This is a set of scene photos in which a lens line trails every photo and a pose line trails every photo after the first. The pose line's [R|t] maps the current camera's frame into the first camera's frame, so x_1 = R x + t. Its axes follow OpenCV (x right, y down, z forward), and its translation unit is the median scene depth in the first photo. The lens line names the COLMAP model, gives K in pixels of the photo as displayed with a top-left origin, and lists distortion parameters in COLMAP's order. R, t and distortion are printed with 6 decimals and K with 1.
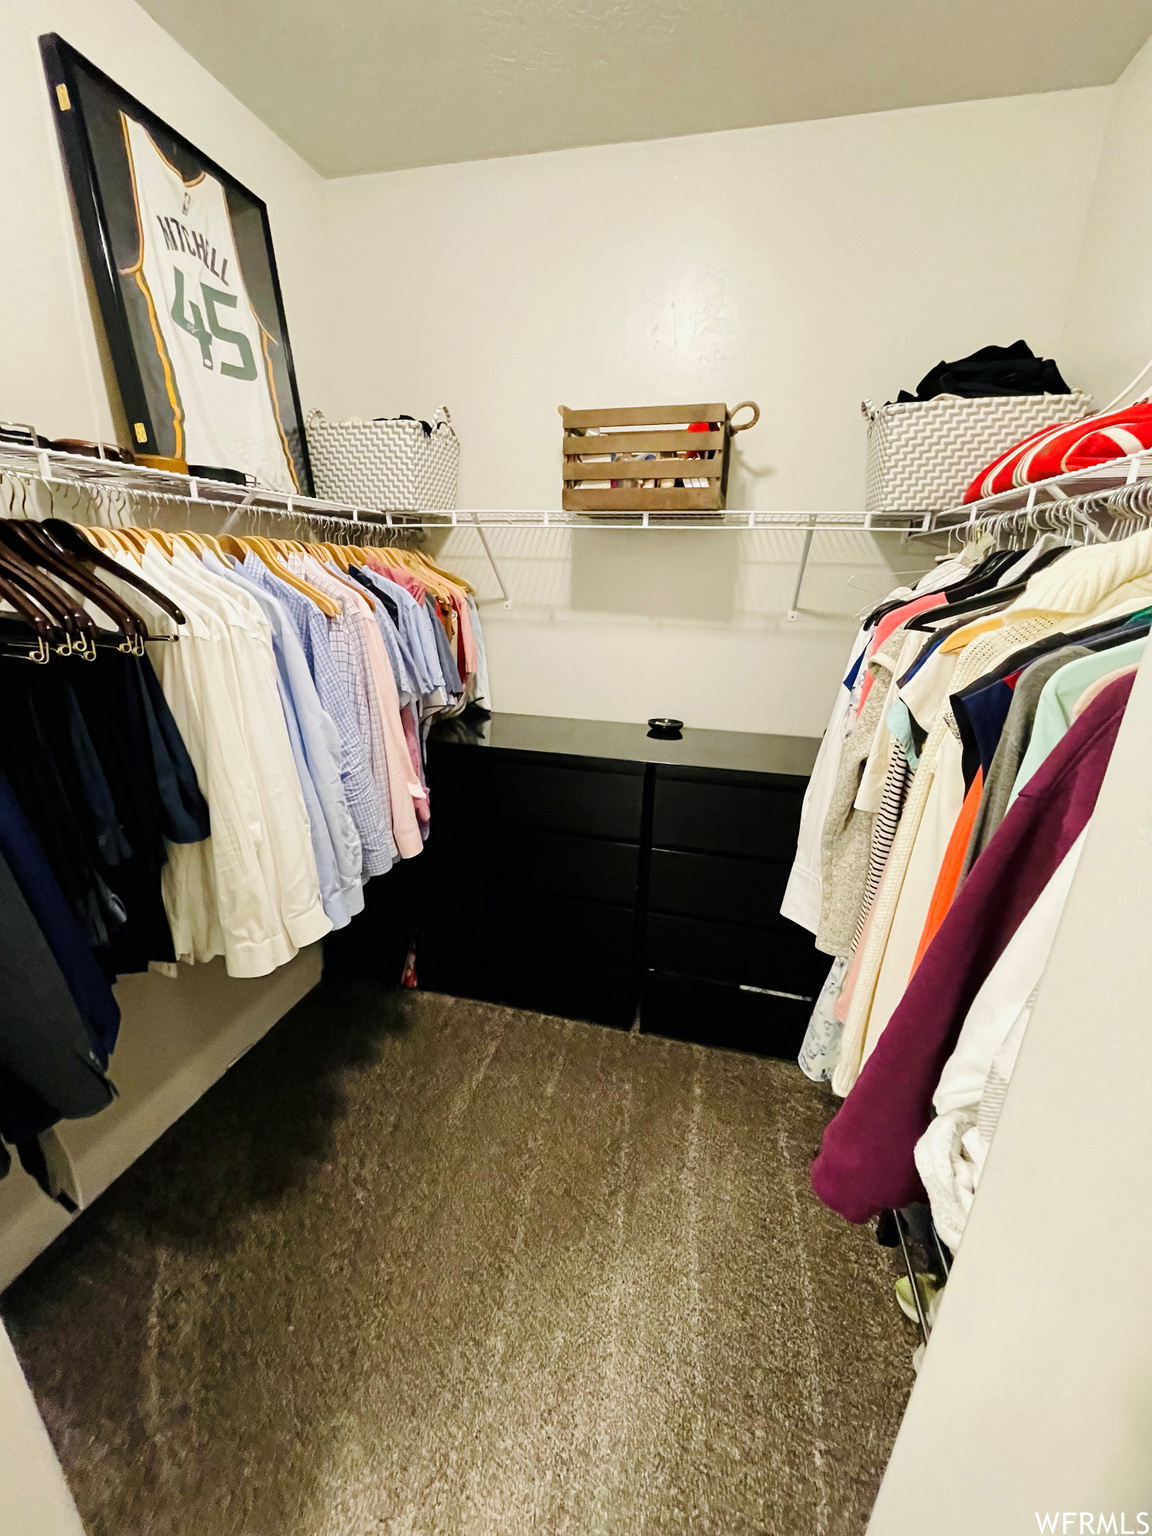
lens RADIAL K [[610.1, 0, 572.7], [0, 610.1, 767.7], [0, 0, 1]] dist [-0.003605, -0.000251]
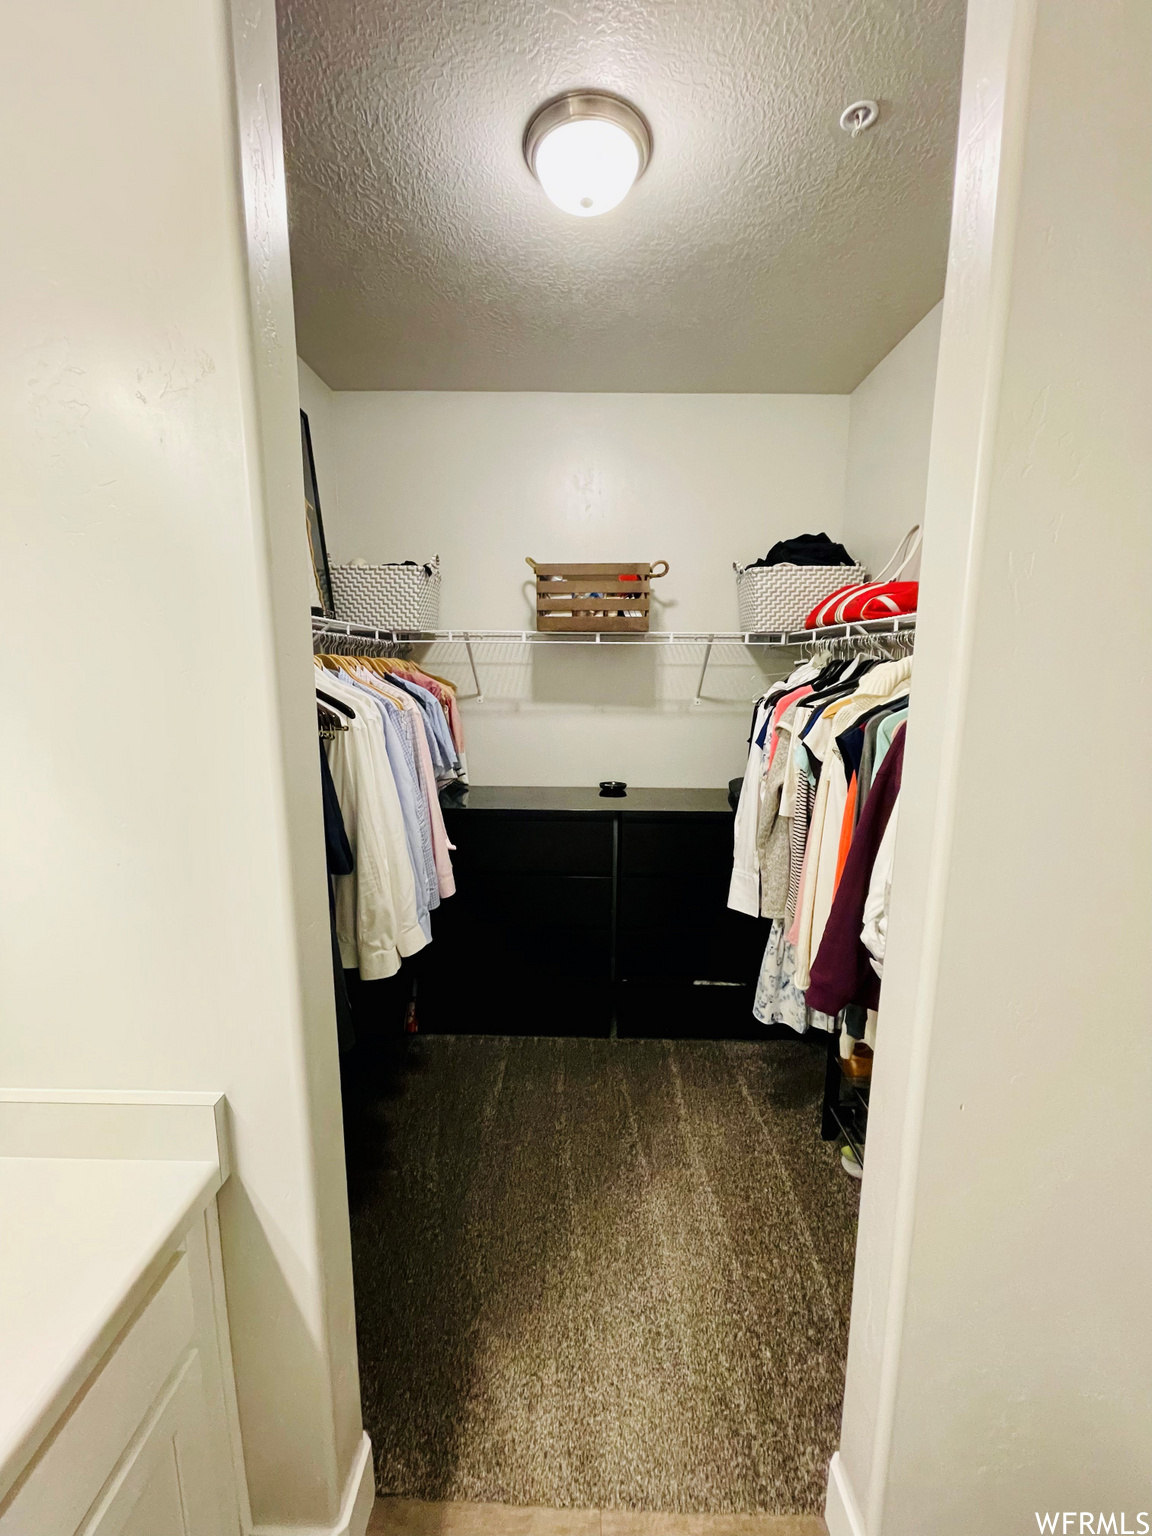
lens RADIAL K [[610.1, 0, 572.7], [0, 610.1, 767.7], [0, 0, 1]] dist [-0.003605, -0.000251]
pose [[0.974196, -0.052888, 0.219421, -0.311632], [0.084112, 0.987202, -0.135493, 0.084549], [-0.209447, 0.150453, 0.966176, -0.345373]]
